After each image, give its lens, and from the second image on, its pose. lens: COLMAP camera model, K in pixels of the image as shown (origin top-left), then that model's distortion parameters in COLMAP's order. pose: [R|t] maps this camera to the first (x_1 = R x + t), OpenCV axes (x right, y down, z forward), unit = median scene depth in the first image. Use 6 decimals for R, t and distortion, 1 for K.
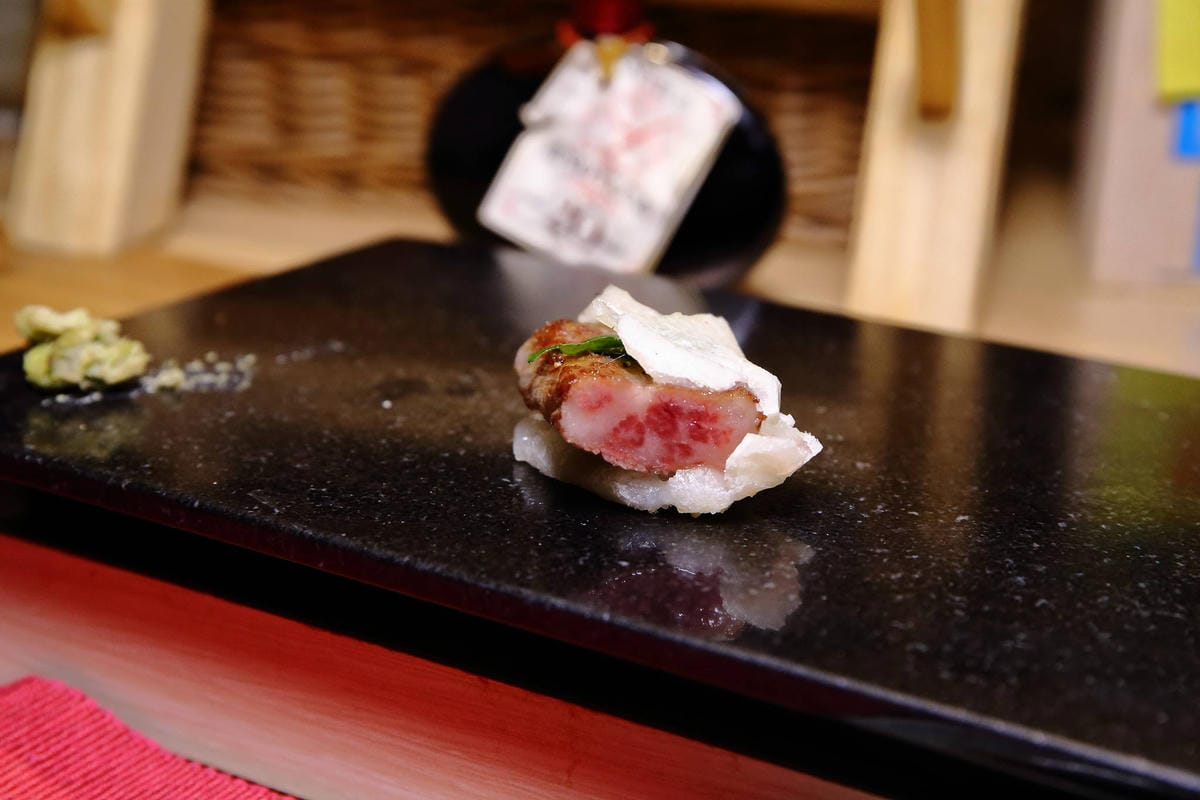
lens RADIAL K [[2434.0, 0, 600.5], [0, 2434.0, 399.7], [0, 0, 1]] dist [0.065944, 0.000000]
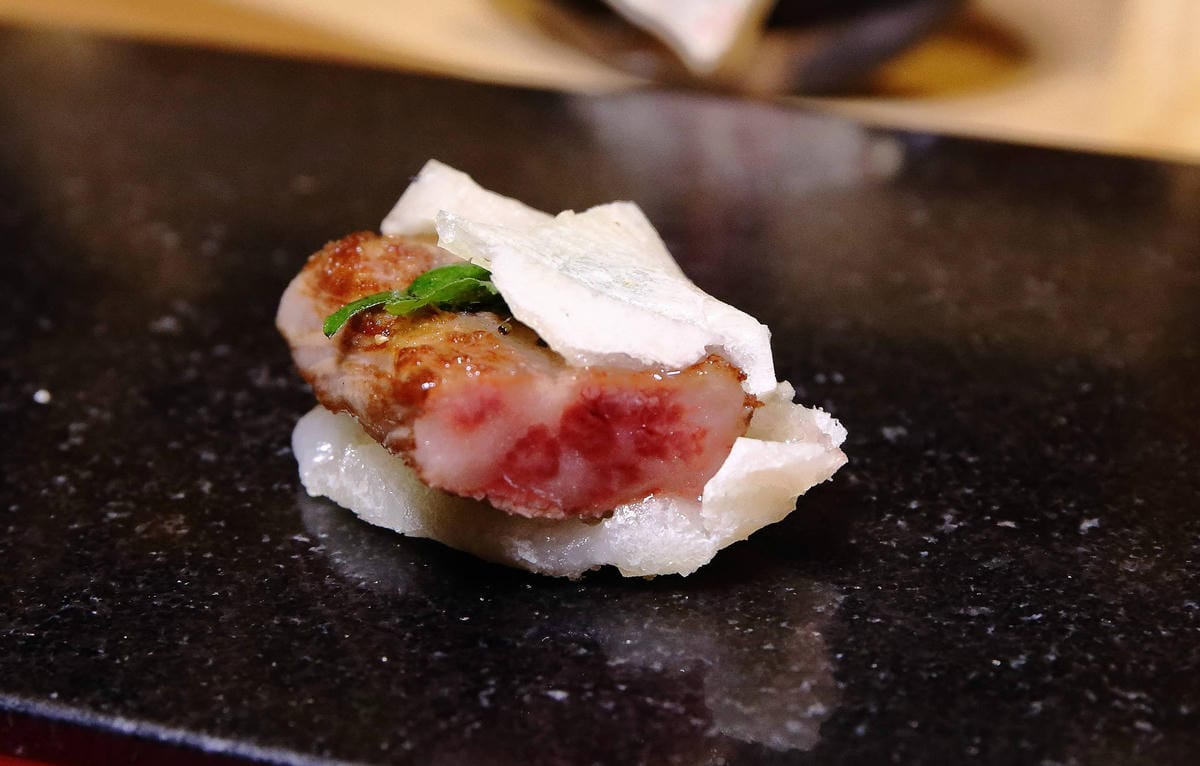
lens RADIAL K [[3965.0, 0, 599.7], [0, 3965.0, 383.1], [0, 0, 1]] dist [0.057336, 0.000000]
pose [[0.980302, -0.110730, 0.163547, -0.123187], [0.086219, 0.984914, 0.150037, -0.141884], [-0.177693, -0.132981, 0.975060, 0.090163]]
